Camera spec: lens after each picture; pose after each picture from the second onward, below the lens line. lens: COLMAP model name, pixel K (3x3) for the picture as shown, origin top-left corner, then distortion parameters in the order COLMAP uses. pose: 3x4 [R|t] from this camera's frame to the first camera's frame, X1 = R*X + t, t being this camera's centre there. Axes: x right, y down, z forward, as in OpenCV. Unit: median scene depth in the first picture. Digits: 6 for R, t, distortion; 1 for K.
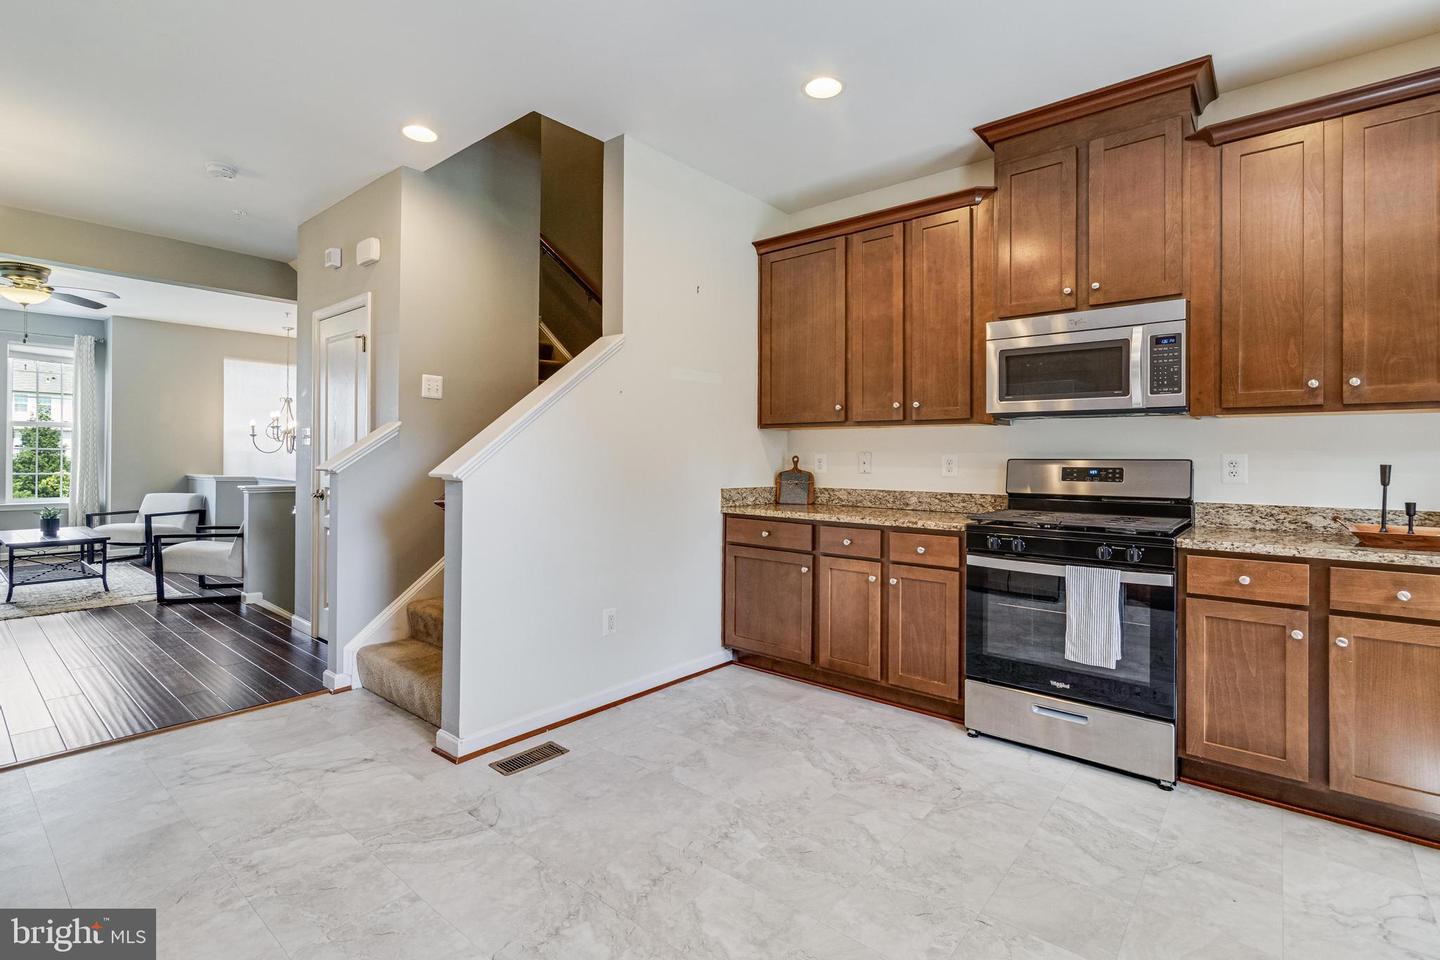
lens RADIAL K [[663.3, 0, 724.0], [0, 663.3, 458.6], [0, 0, 1]] dist [0.003516, -0.000175]
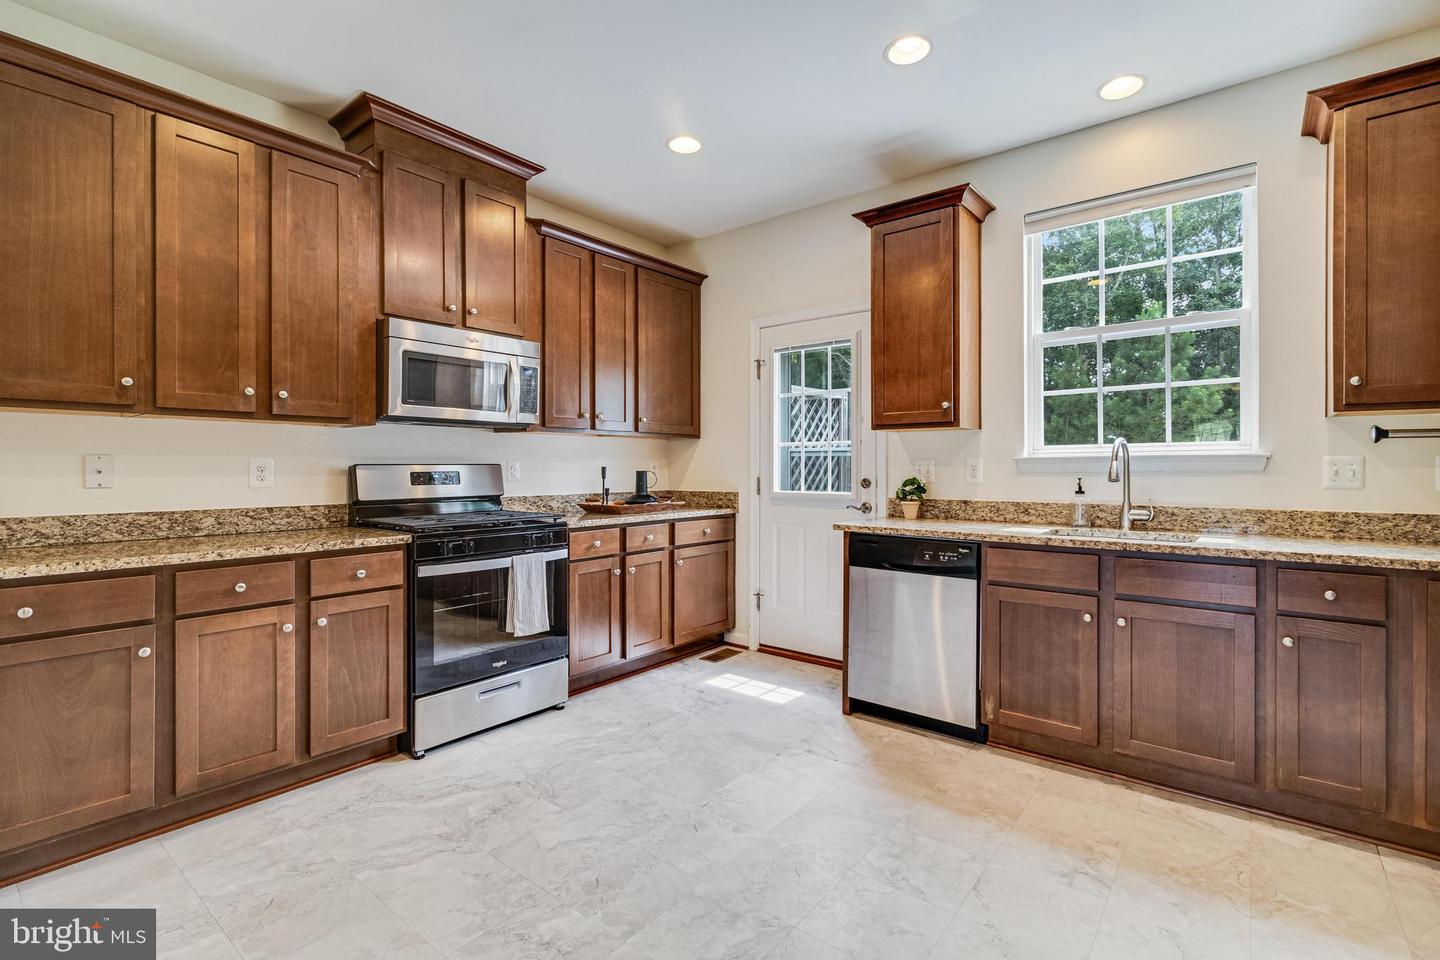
lens RADIAL K [[663.3, 0, 719.6], [0, 663.3, 467.7], [0, 0, 1]] dist [0.003516, -0.000175]
pose [[-0.011208, -0.011042, 0.999876, -0.564317], [0.000451, 0.999939, 0.011047, -0.004989], [-0.999937, 0.000574, -0.011203, 0.577304]]
